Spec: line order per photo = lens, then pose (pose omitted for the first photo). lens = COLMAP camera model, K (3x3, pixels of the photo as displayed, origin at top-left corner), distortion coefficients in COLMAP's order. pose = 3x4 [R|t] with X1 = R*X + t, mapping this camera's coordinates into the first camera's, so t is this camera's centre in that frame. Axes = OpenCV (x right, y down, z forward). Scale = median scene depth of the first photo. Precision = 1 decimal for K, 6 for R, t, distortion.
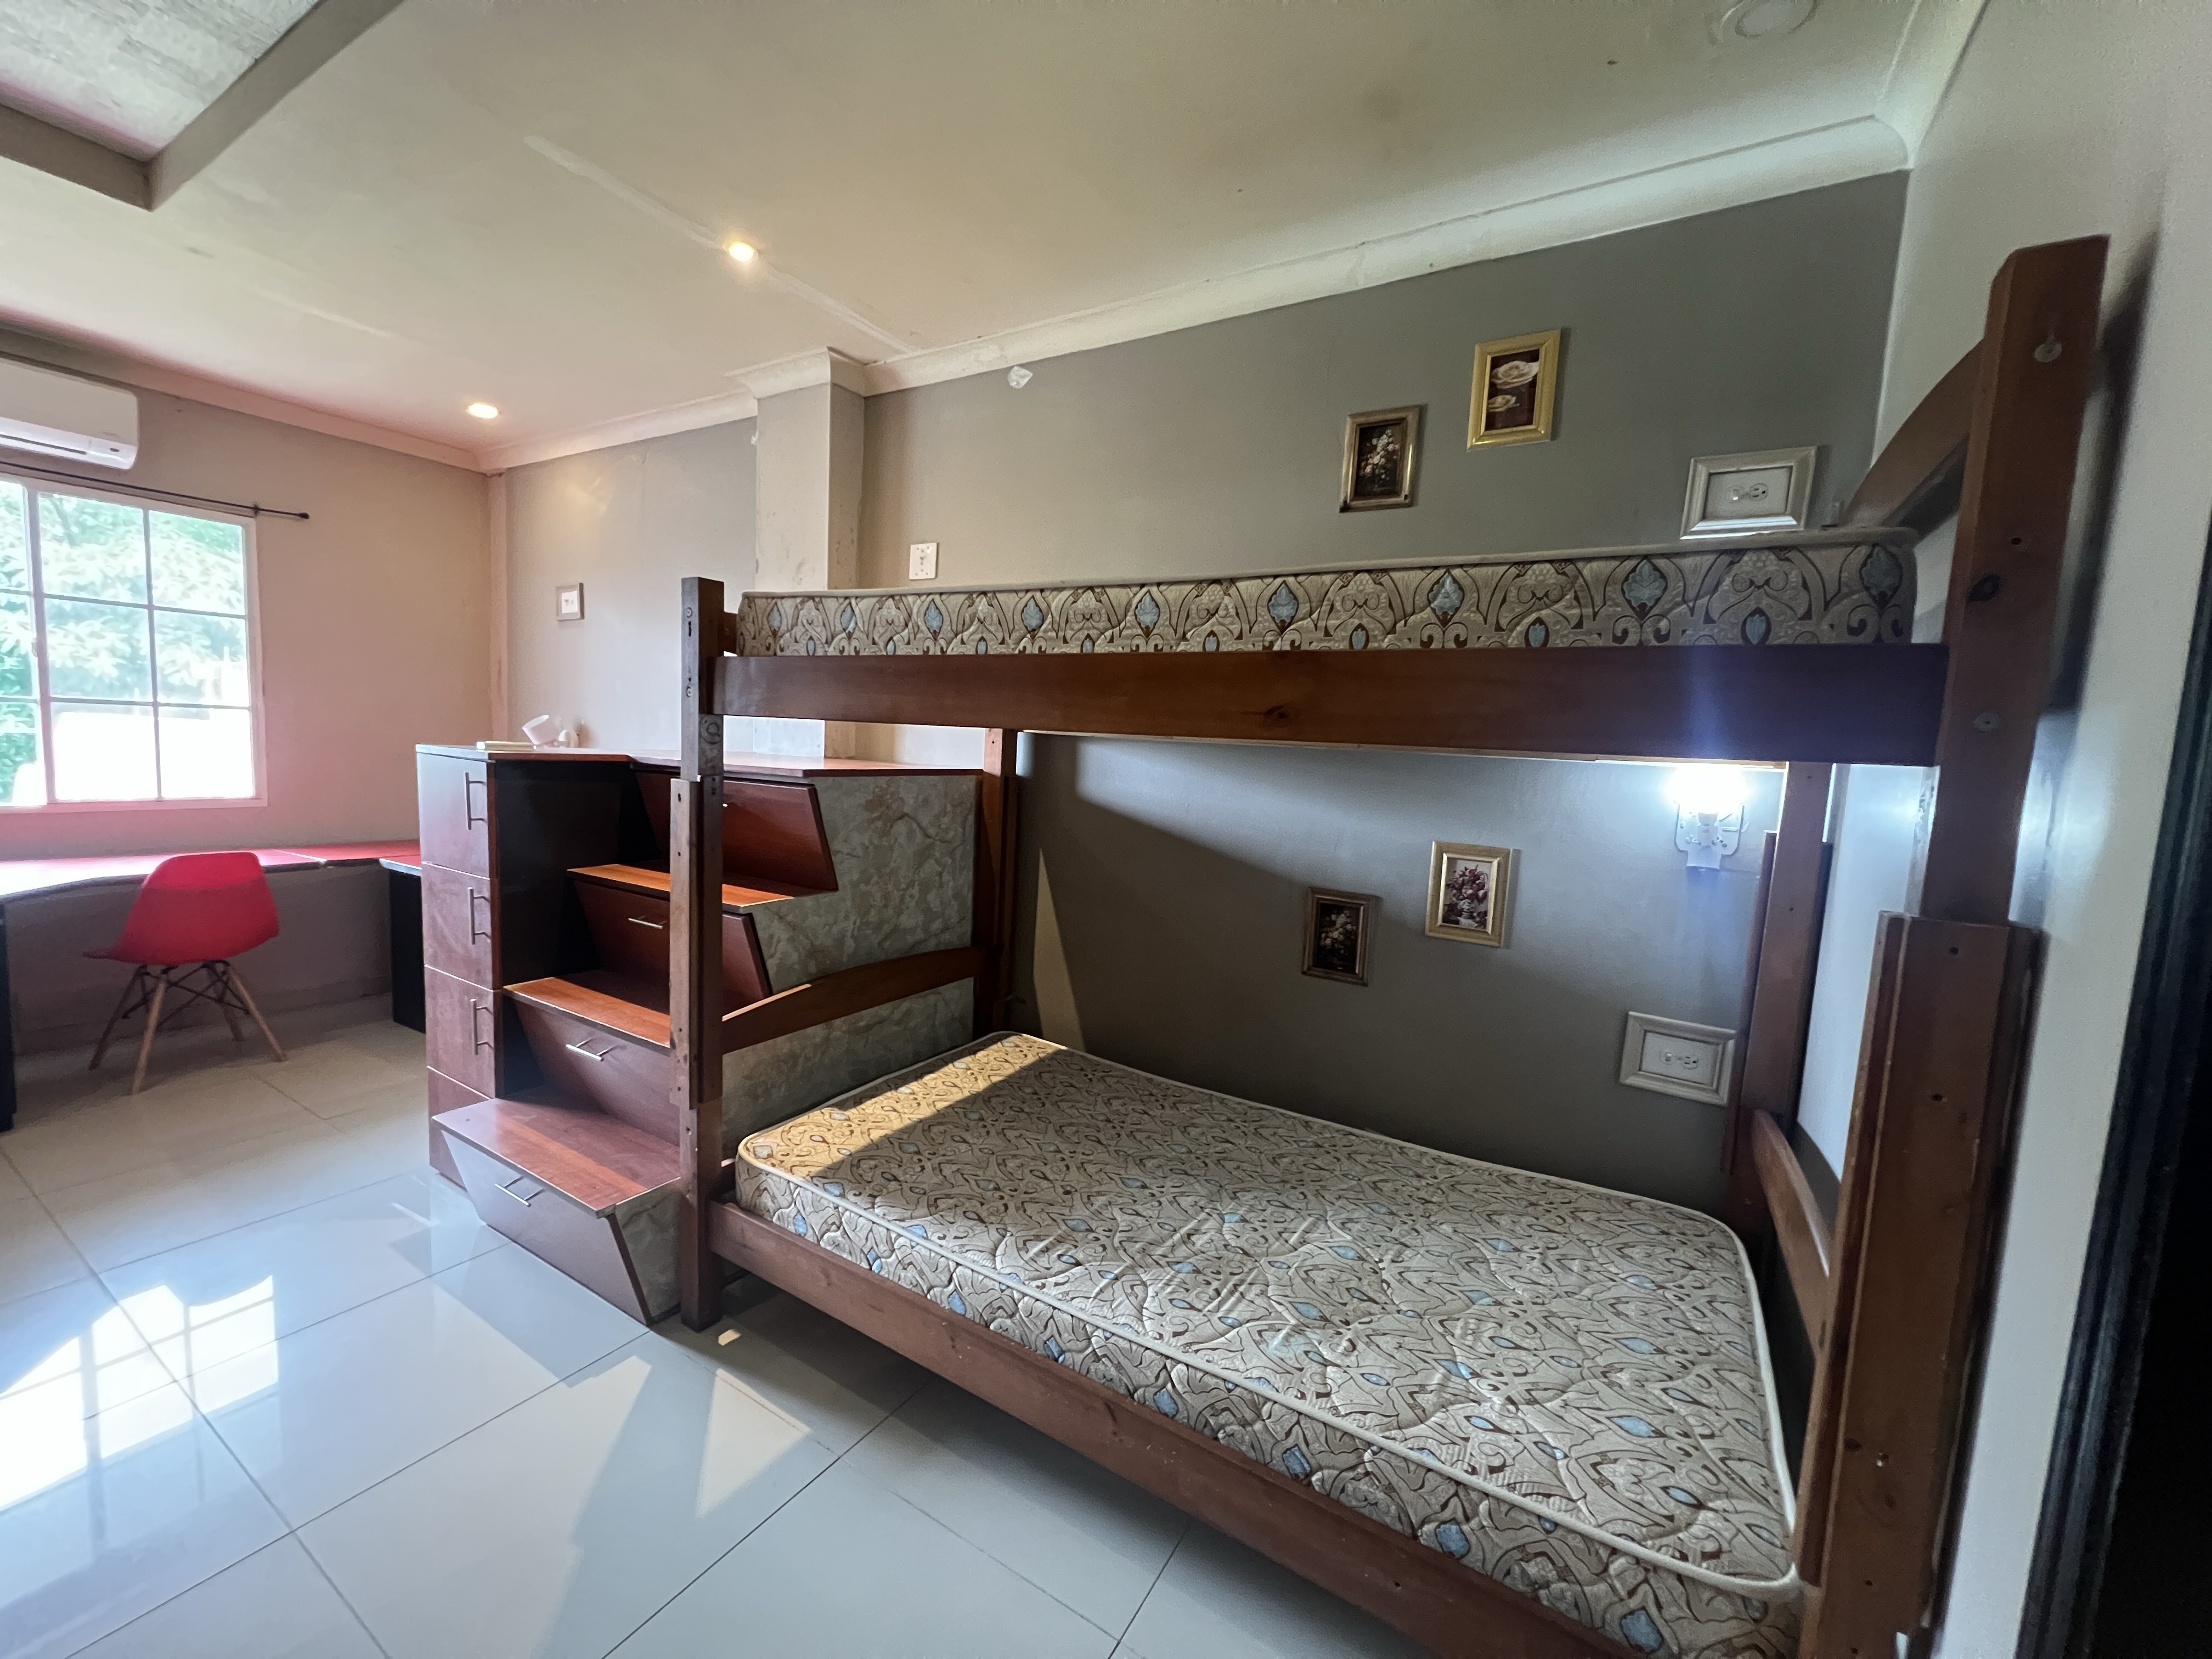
lens RADIAL K [[887.6, 0, 1111.3], [0, 887.6, 831.6], [0, 0, 1]] dist [0.000869, 0.000795]
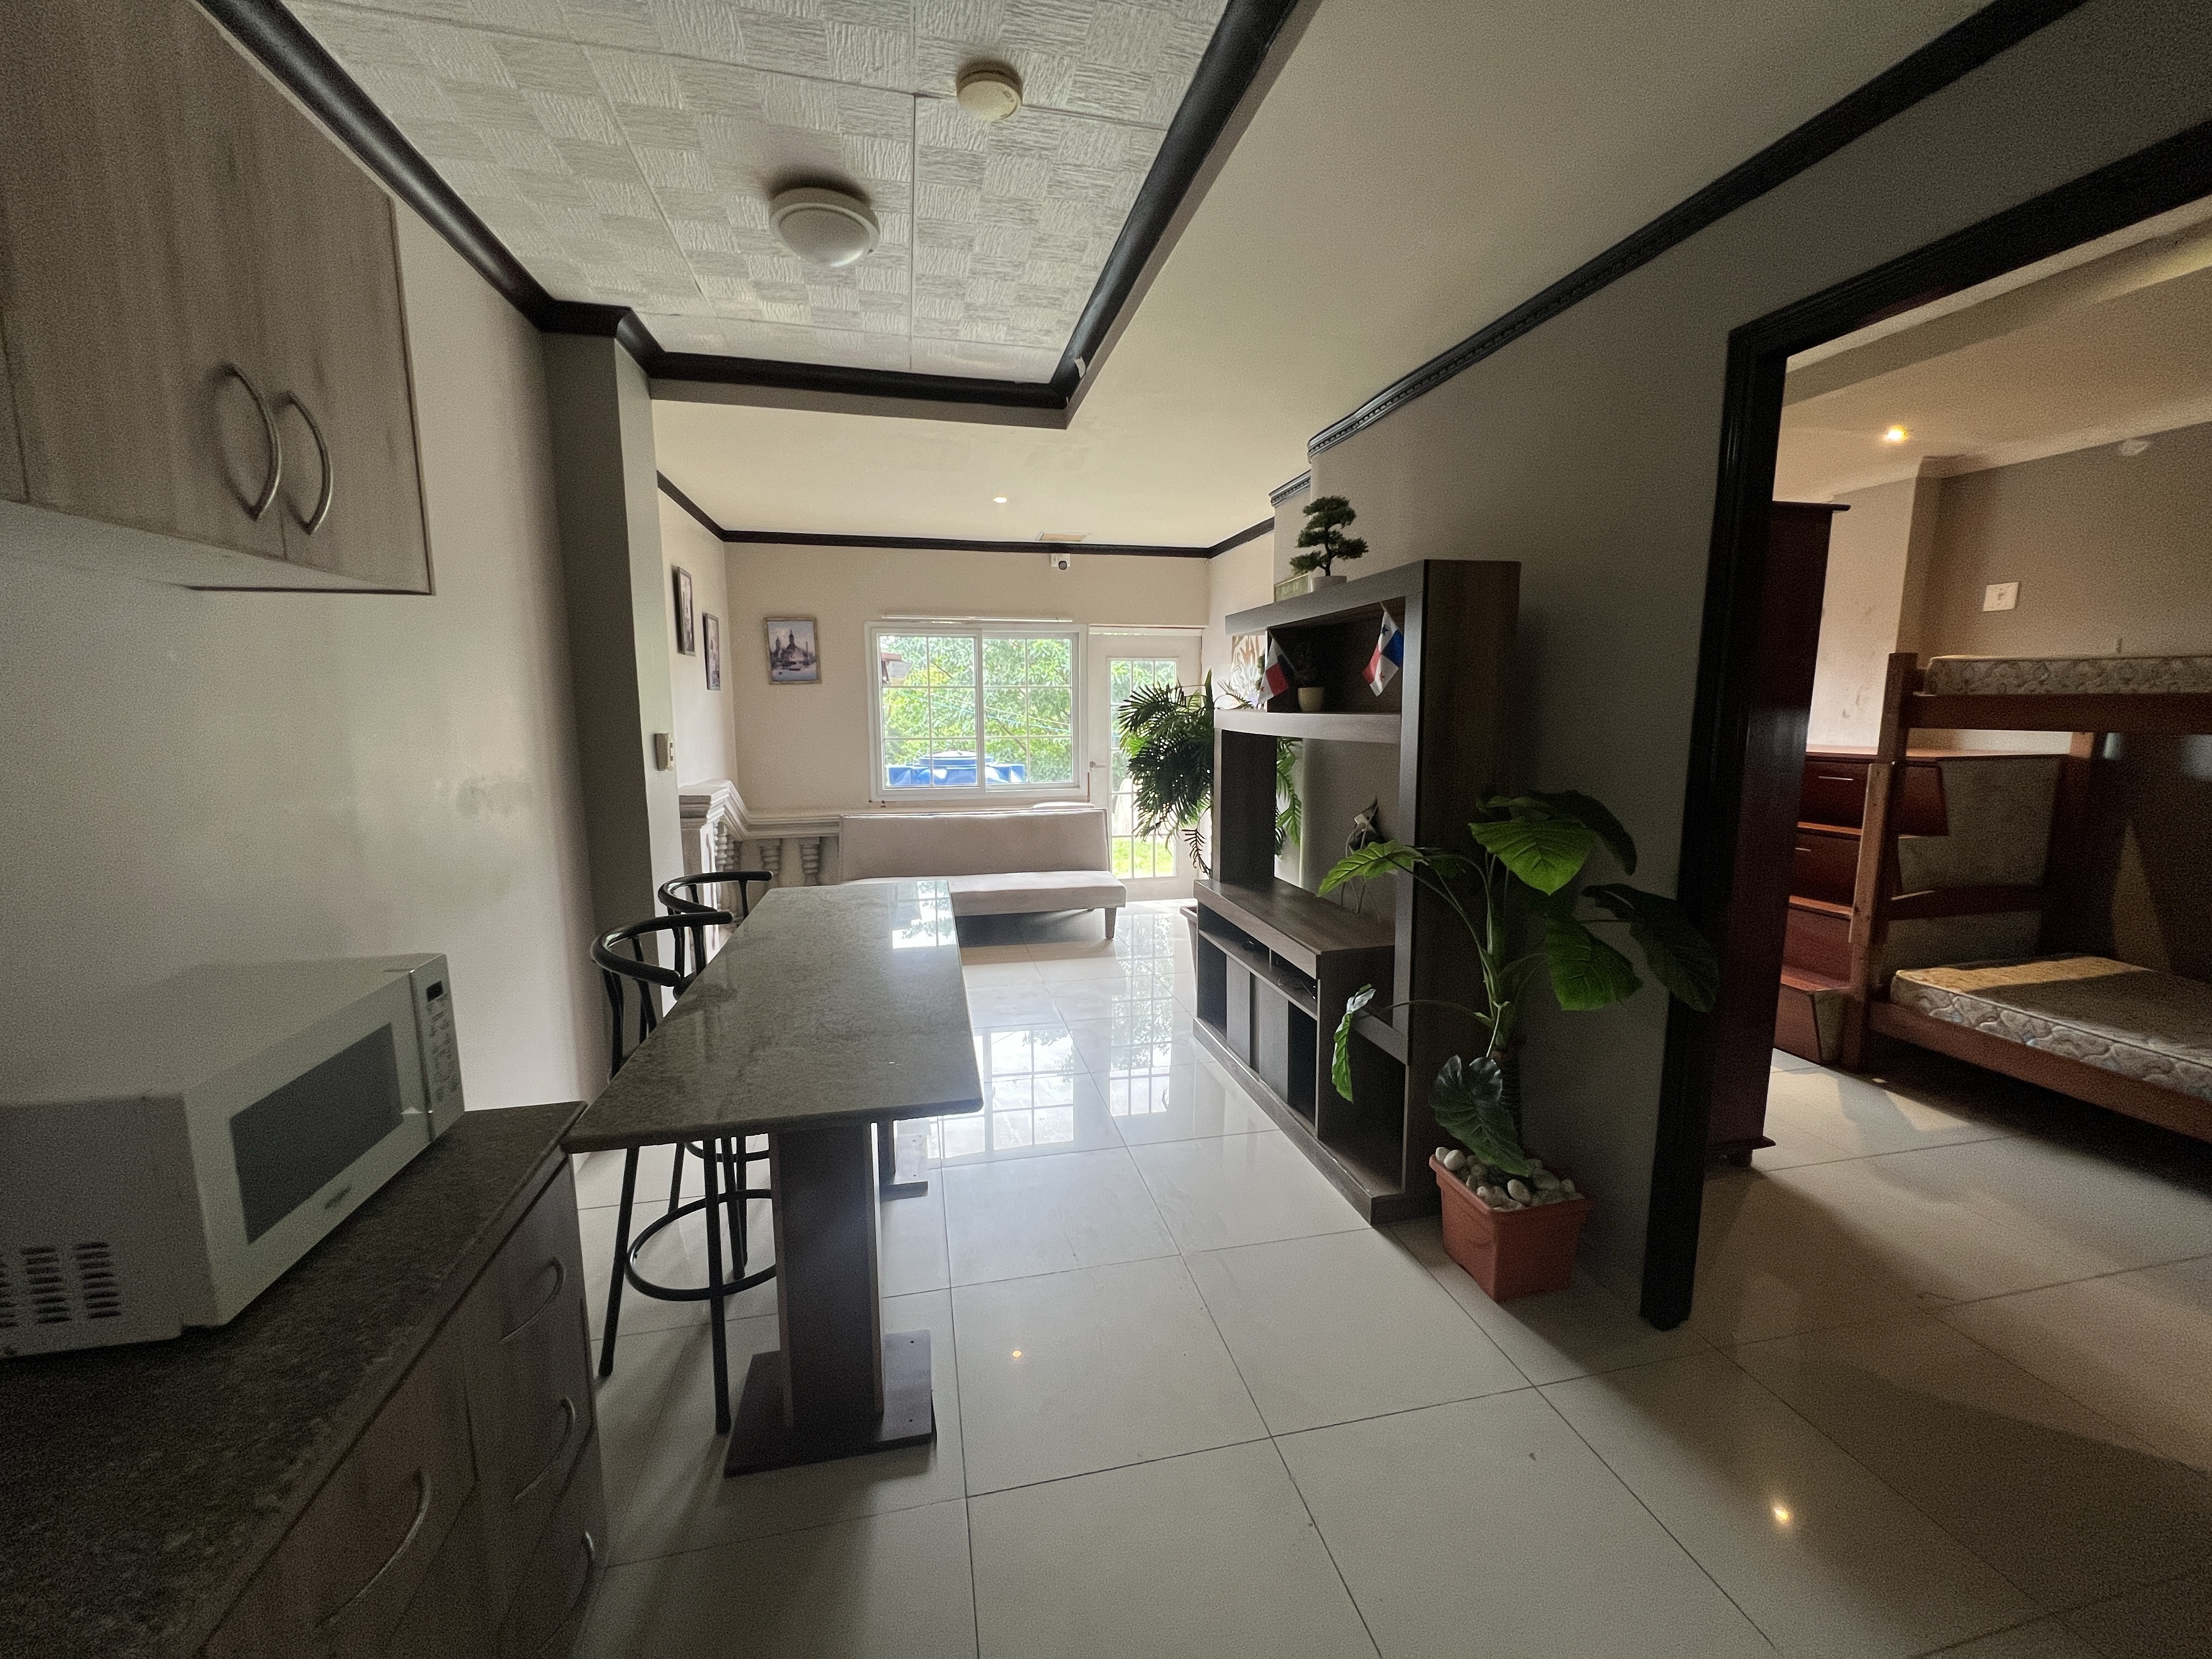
lens RADIAL K [[887.6, 0, 1118.8], [0, 887.6, 829.6], [0, 0, 1]] dist [0.000869, 0.000795]
pose [[0.699249, 0.049009, -0.713196, -0.219710], [-0.034317, 0.998798, 0.034990, 0.053866], [0.714054, 0.000008, 0.700091, -1.132988]]
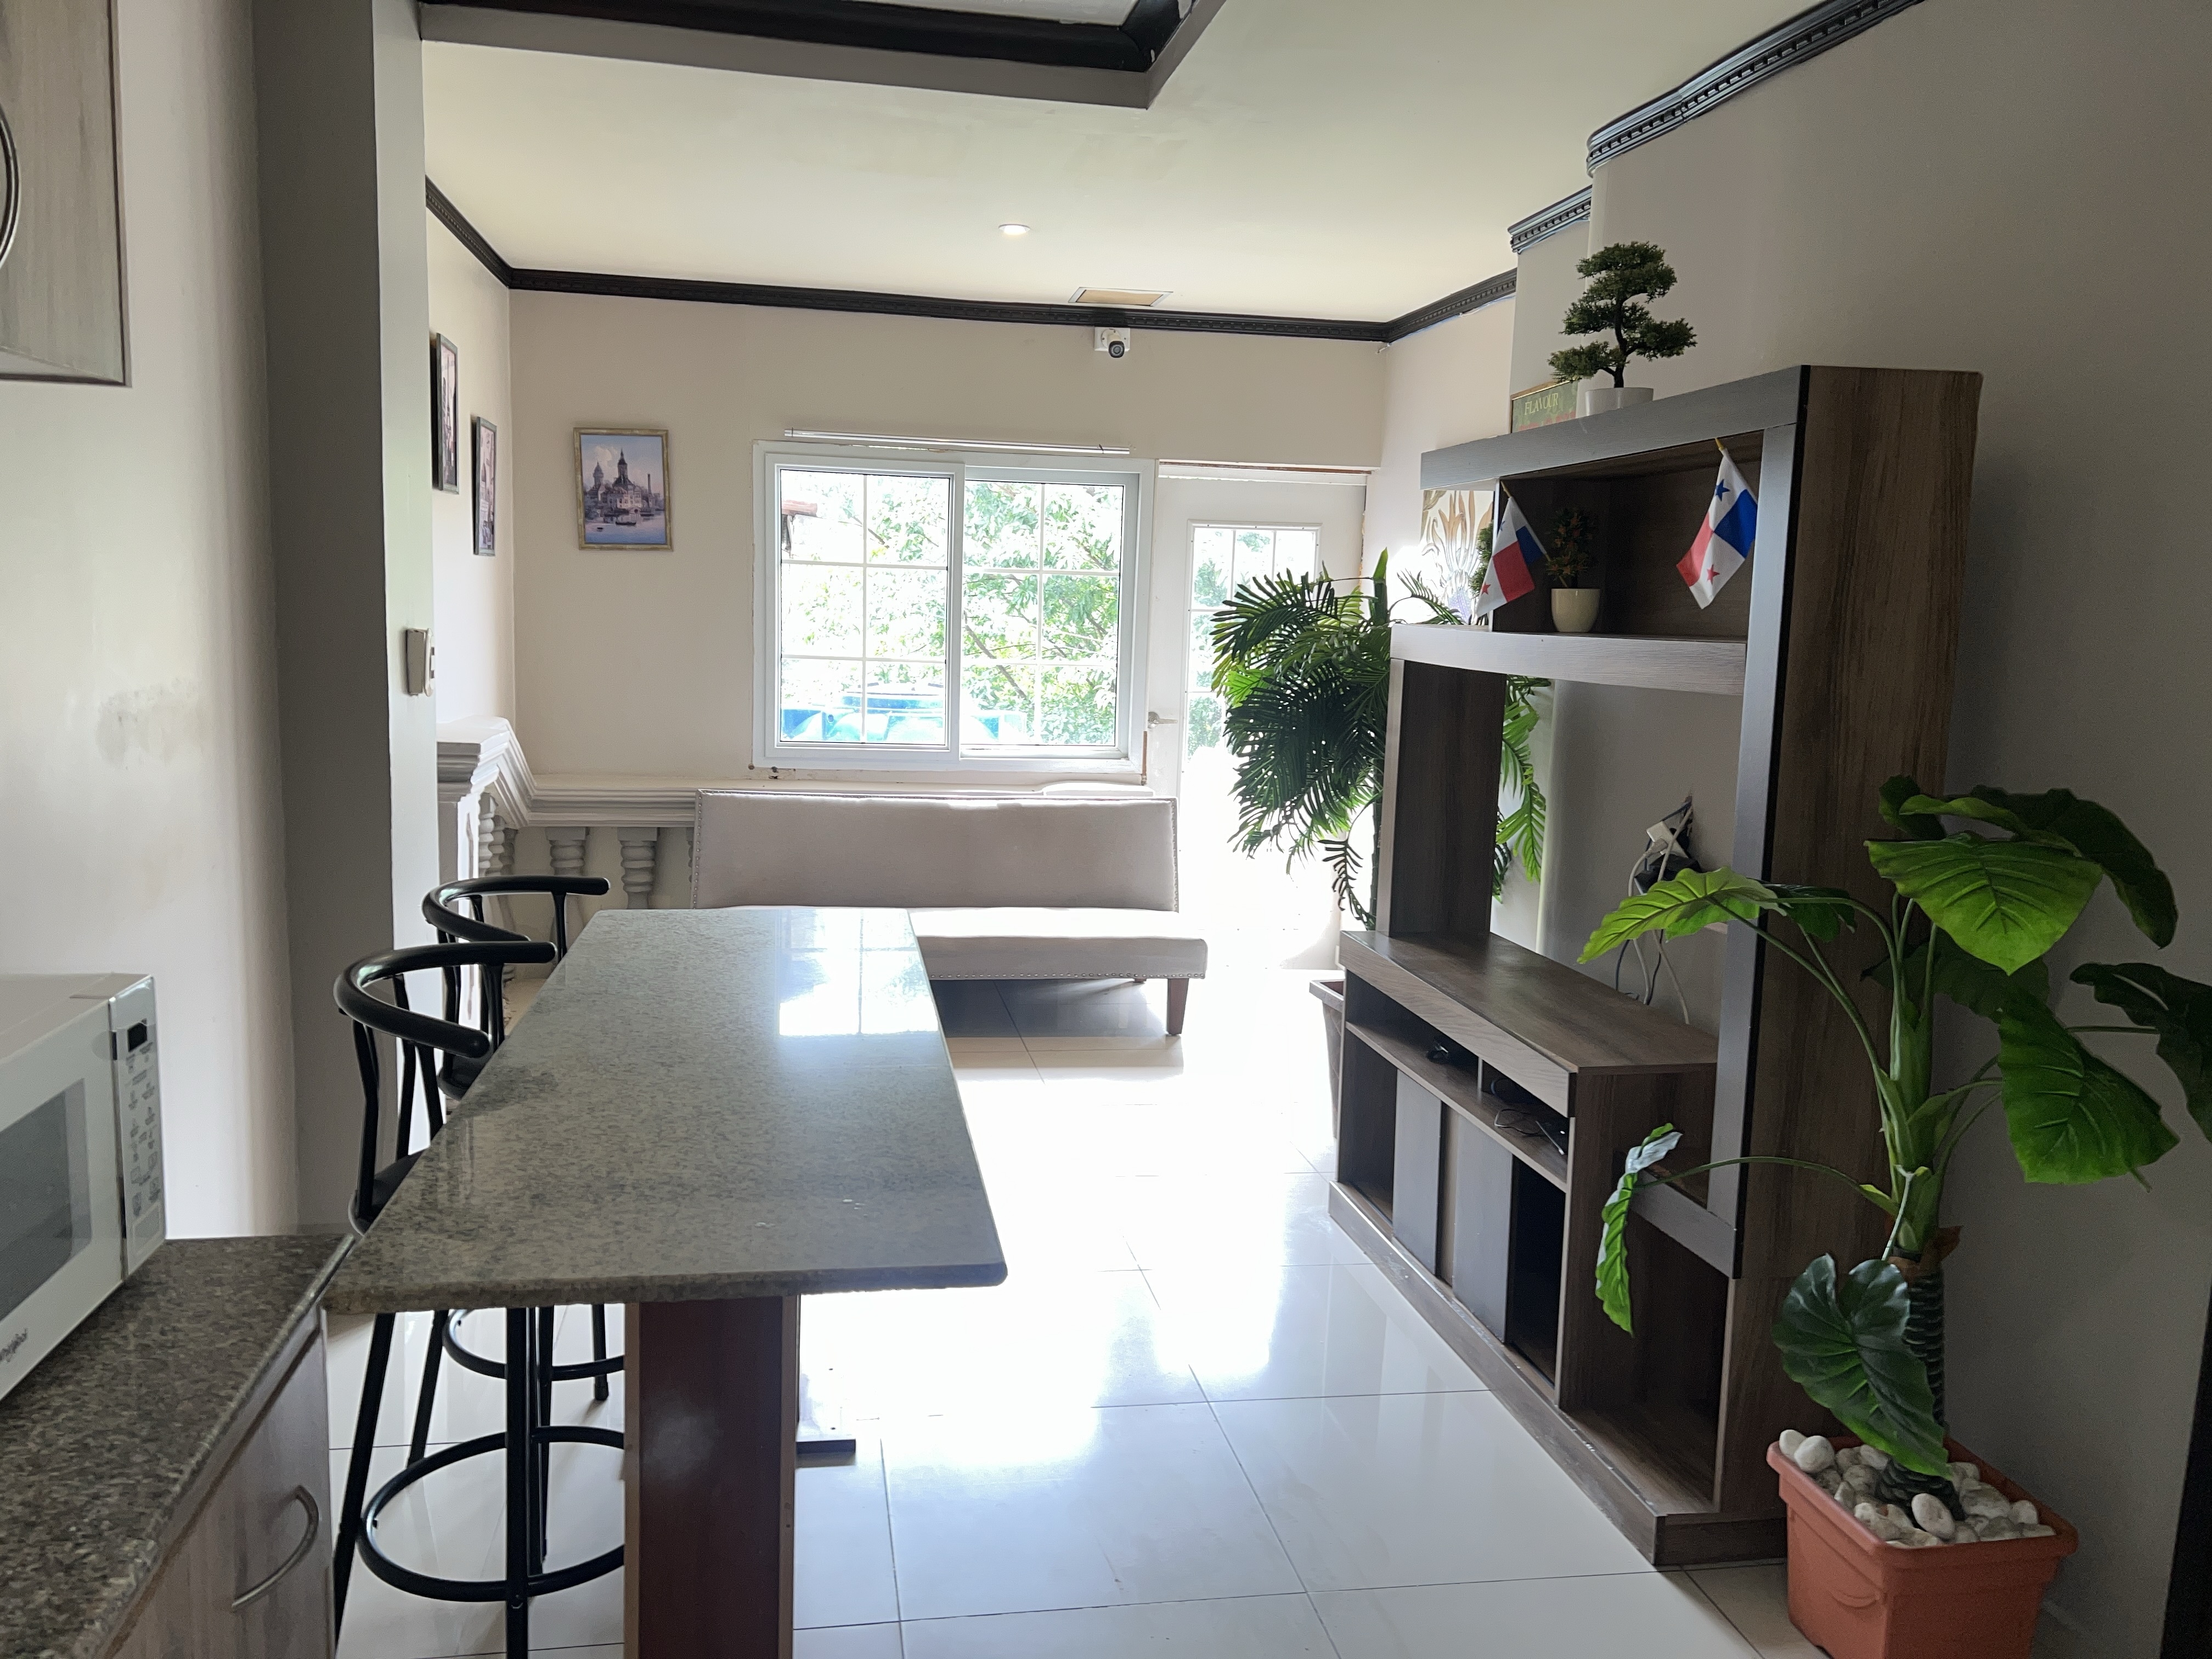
lens RADIAL K [[1666.1, 0, 1091.4], [0, 1666.1, 832.7], [0, 0, 1]] dist [0.044516, -0.042196]
pose [[0.658091, 0.073925, -0.749300, -0.029598], [-0.074252, 0.996689, 0.033118, 0.111855], [0.749268, 0.033843, 0.661402, -1.604131]]
